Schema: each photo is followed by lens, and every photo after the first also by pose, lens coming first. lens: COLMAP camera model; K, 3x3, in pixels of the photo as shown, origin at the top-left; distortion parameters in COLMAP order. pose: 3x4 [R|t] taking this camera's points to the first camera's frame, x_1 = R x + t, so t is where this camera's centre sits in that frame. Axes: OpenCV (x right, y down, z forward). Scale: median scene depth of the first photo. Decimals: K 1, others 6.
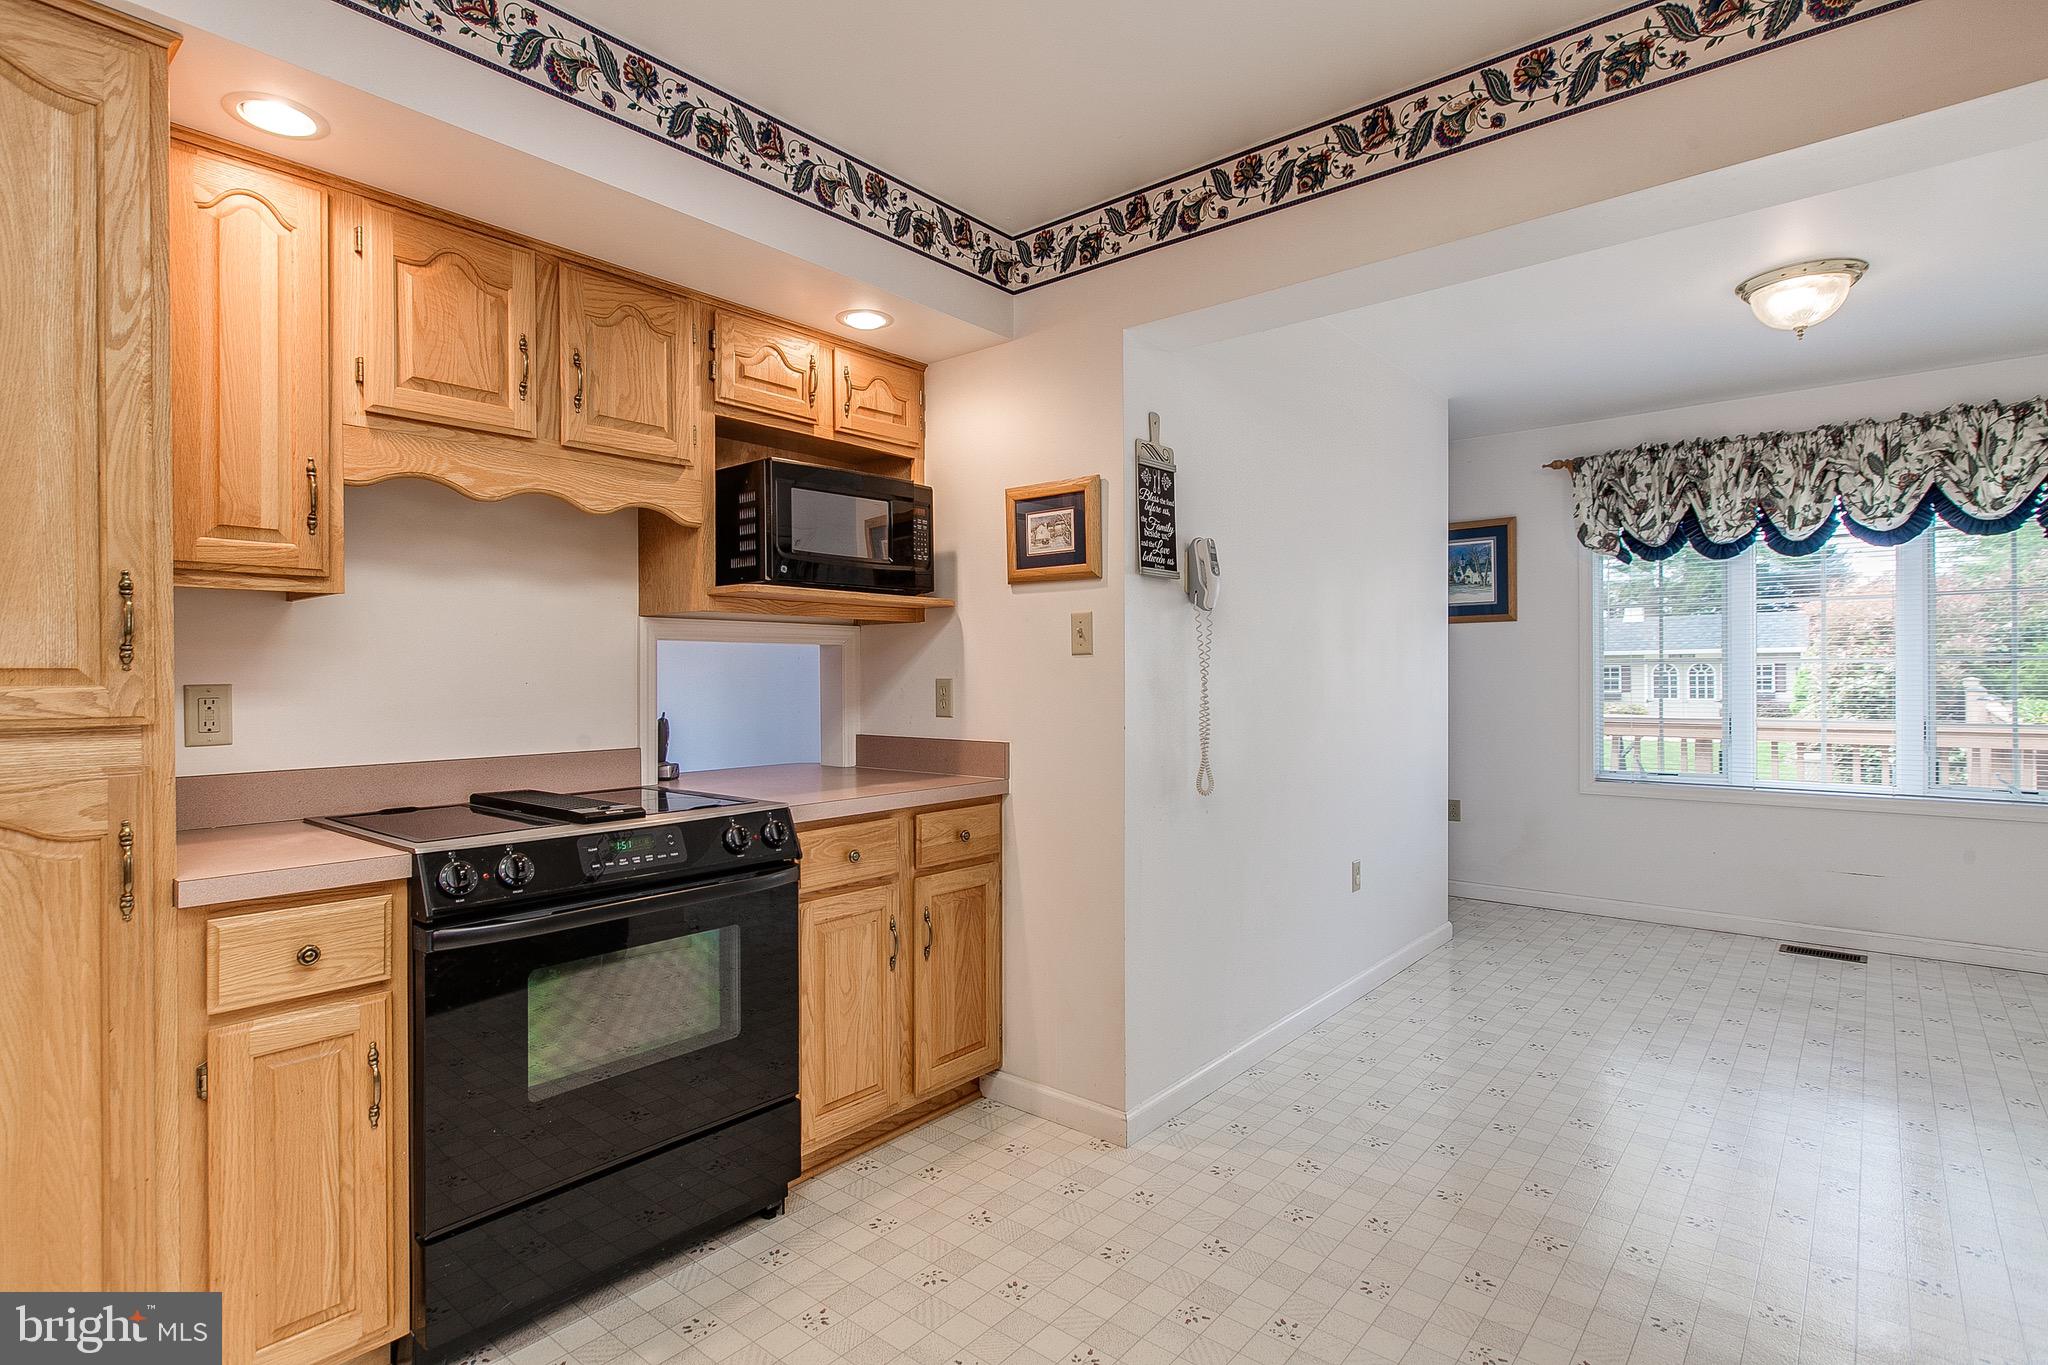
lens RADIAL K [[1019.9, 0, 1012.3], [0, 1019.9, 674.9], [0, 0, 1]] dist [-0.003493, -0.002784]
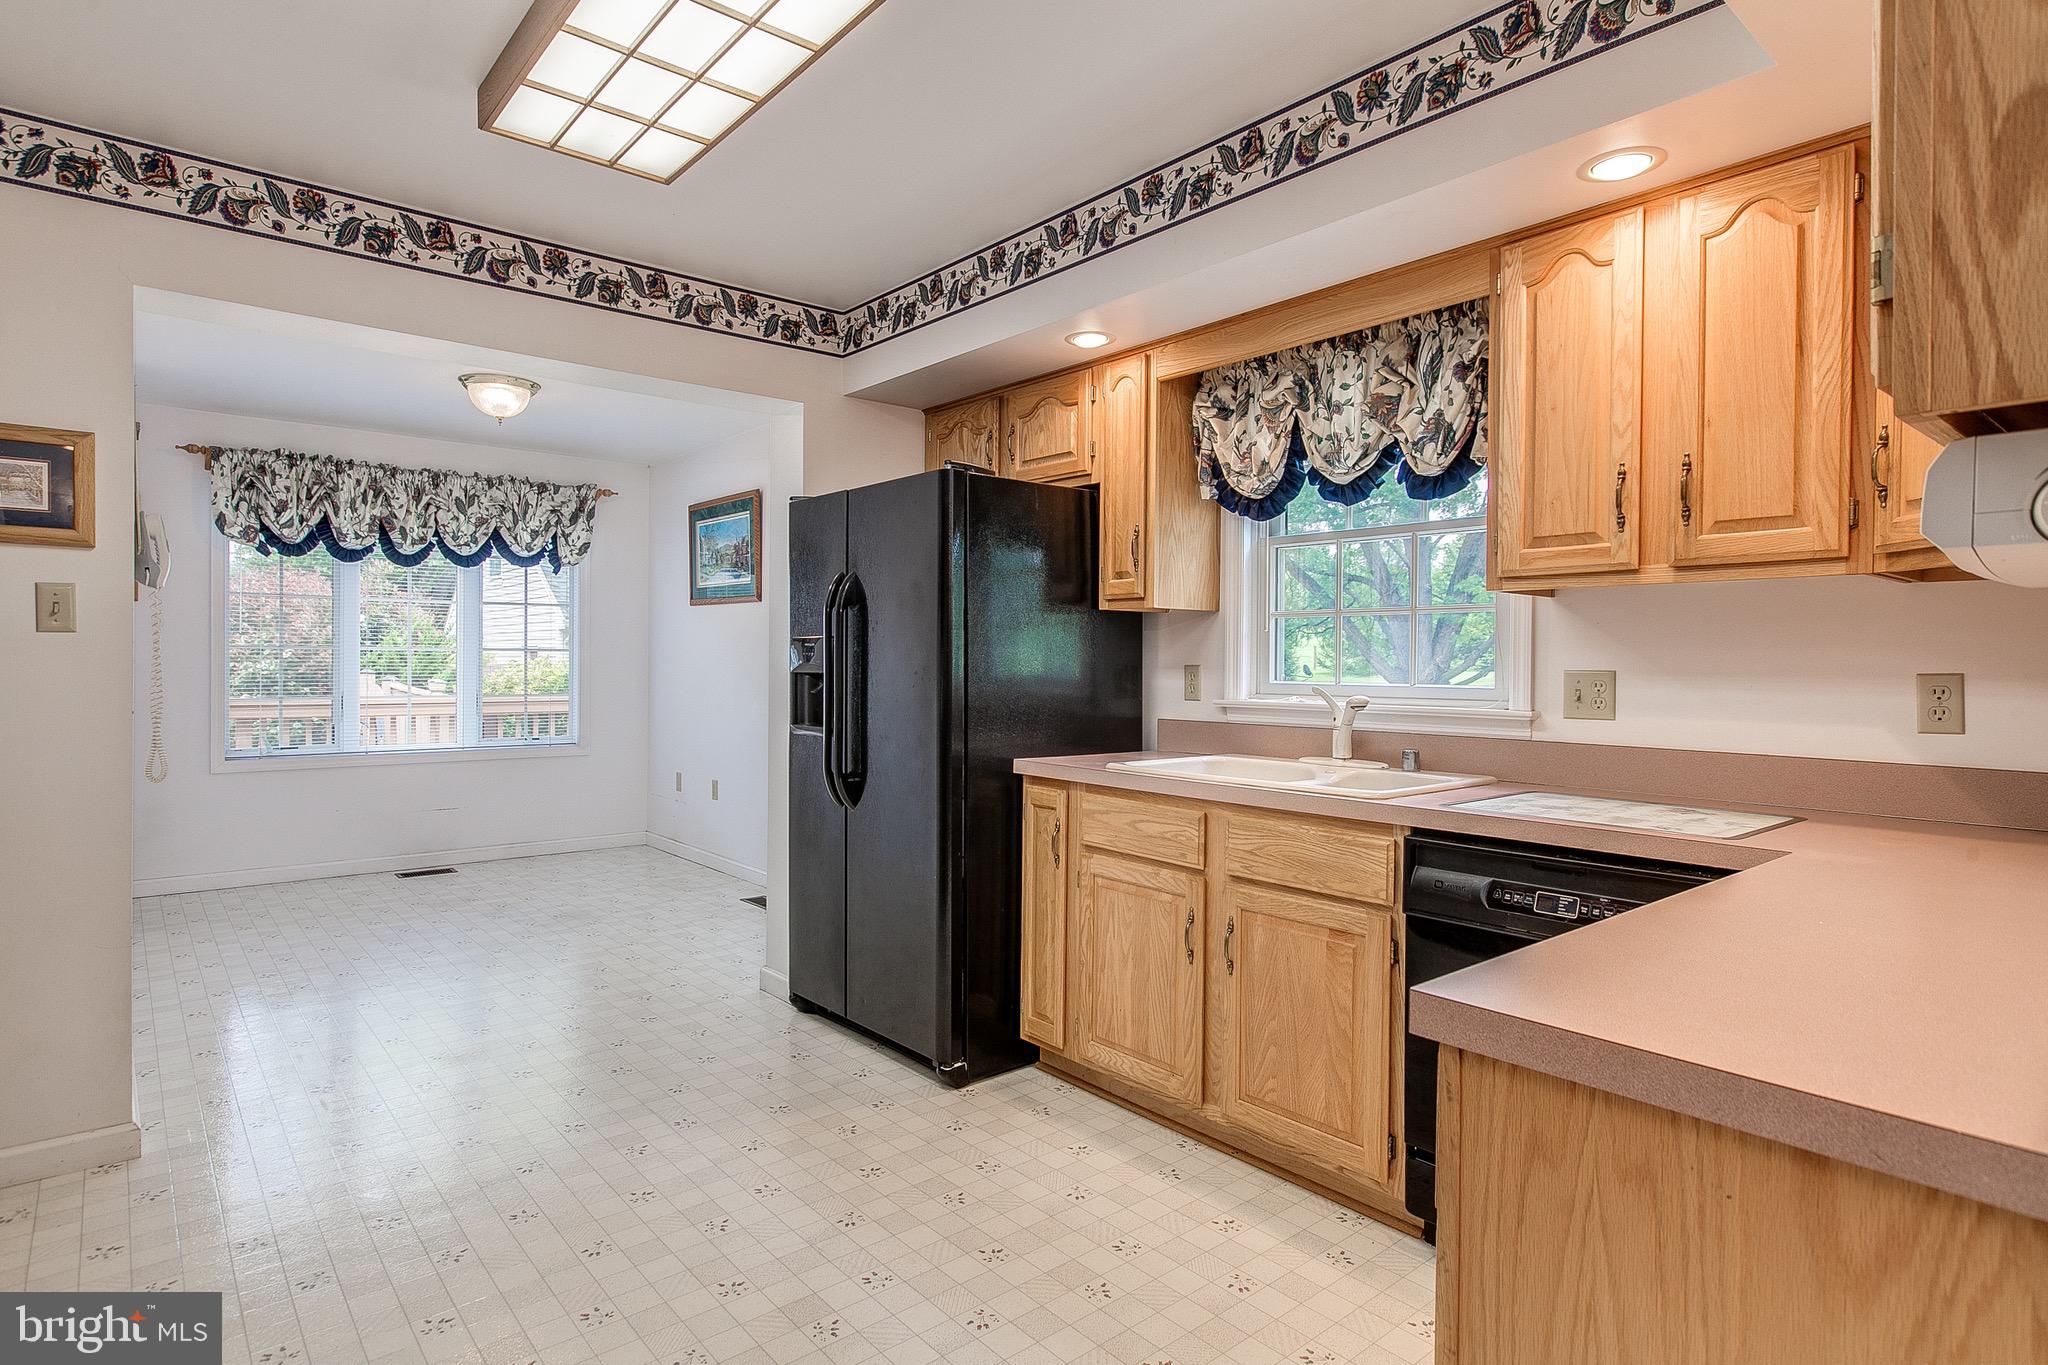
lens RADIAL K [[1073.7, 0, 1042.1], [0, 1073.7, 667.0], [0, 0, 1]] dist [0.002398, -0.000930]
pose [[0.139879, 0.001752, 0.990167, -0.443926], [-0.007895, 0.999969, -0.000654, 0.003199], [-0.990137, -0.007726, 0.139888, 0.022749]]
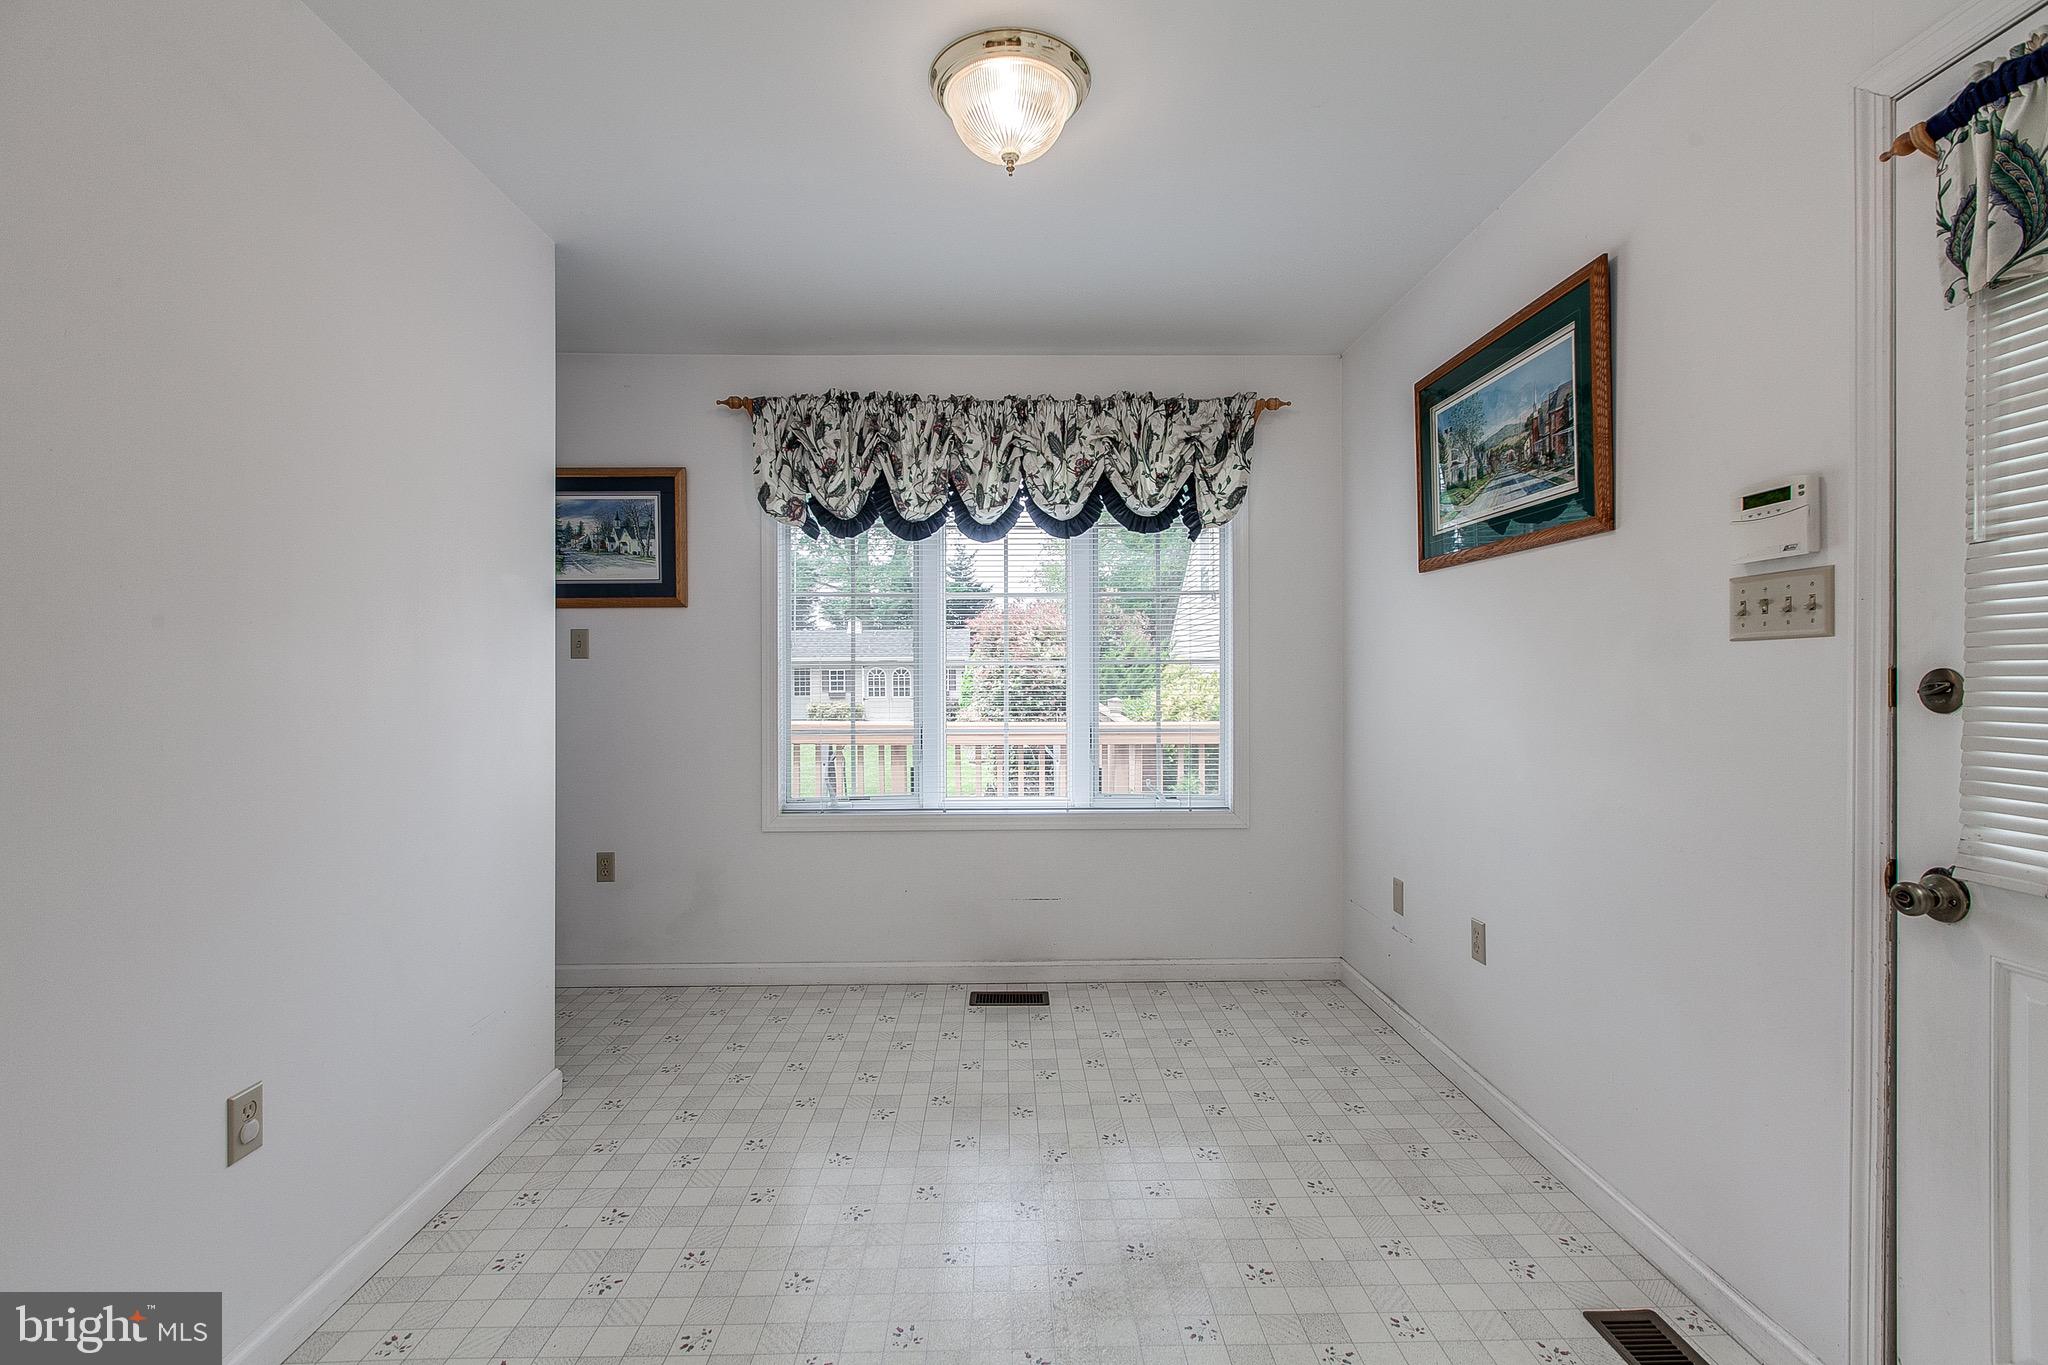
lens RADIAL K [[897.0, 0, 1005.3], [0, 897.0, 676.2], [0, 0, 1]] dist [-0.000626, 0.000053]
pose [[0.759030, 0.000912, 0.651055, 0.282867], [-0.000285, 0.999999, -0.001068, -0.001483], [-0.651055, 0.000625, 0.759030, 0.402725]]
